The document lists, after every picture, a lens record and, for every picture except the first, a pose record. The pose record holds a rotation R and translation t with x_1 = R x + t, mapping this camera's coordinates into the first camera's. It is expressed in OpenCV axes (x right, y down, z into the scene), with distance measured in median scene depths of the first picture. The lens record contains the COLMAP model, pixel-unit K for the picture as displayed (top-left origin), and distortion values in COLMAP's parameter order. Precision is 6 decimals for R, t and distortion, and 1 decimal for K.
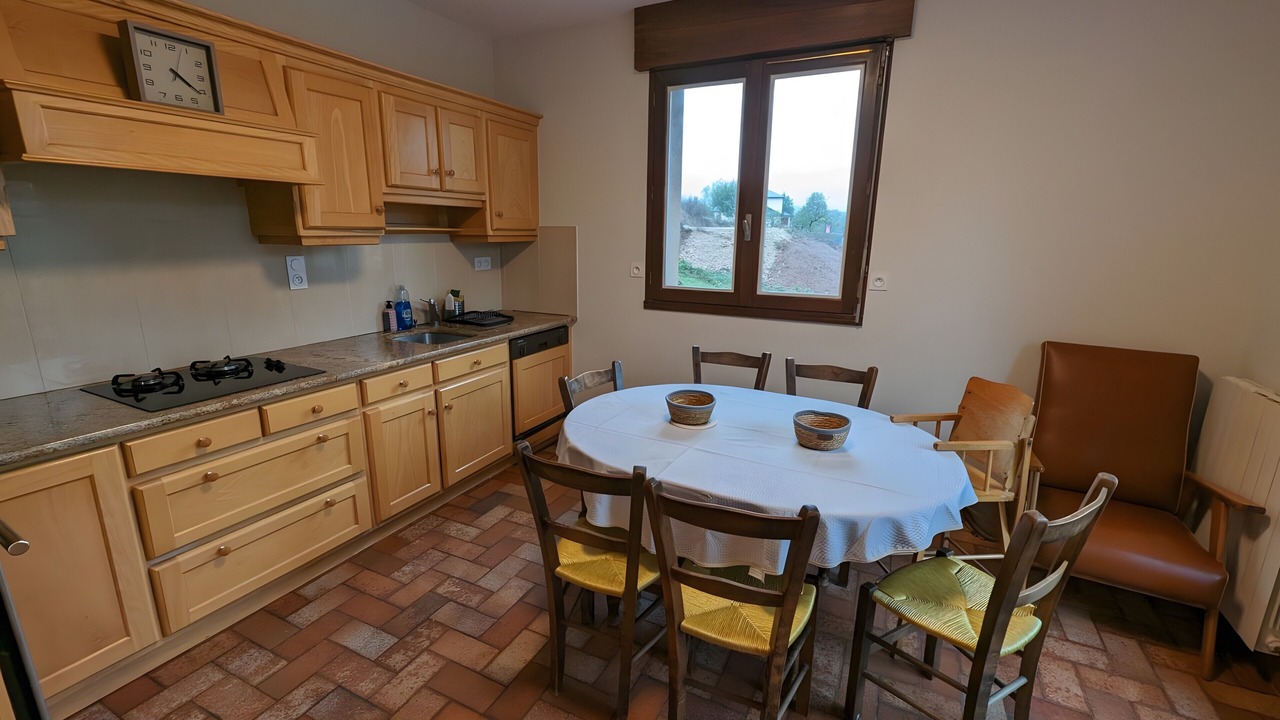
lens RADIAL K [[535.2, 0, 641.0], [0, 535.2, 362.6], [0, 0, 1]] dist [0.004575, 0.000118]
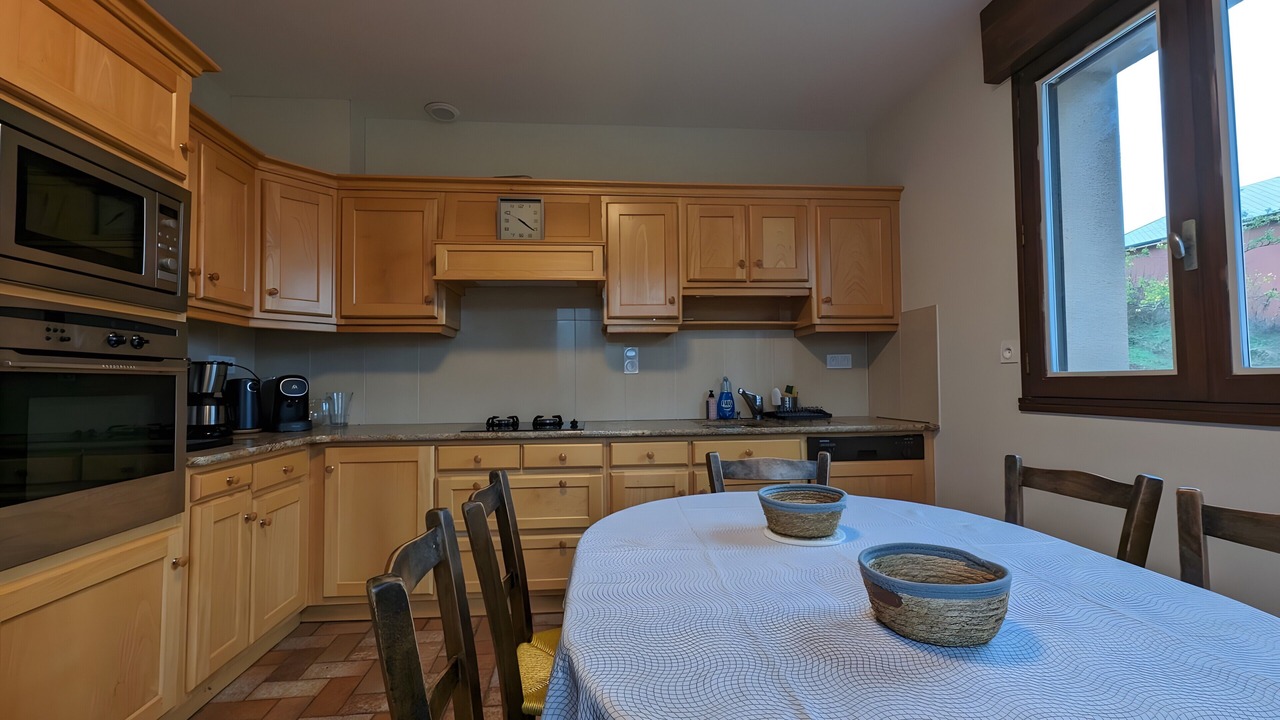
lens RADIAL K [[535.2, 0, 640.8], [0, 535.2, 359.3], [0, 0, 1]] dist [0.004575, 0.000118]
pose [[0.530174, -0.057141, -0.845961, 0.346233], [-0.182302, 0.966710, -0.179548, 0.039972], [0.828059, 0.249412, 0.502108, 0.334540]]
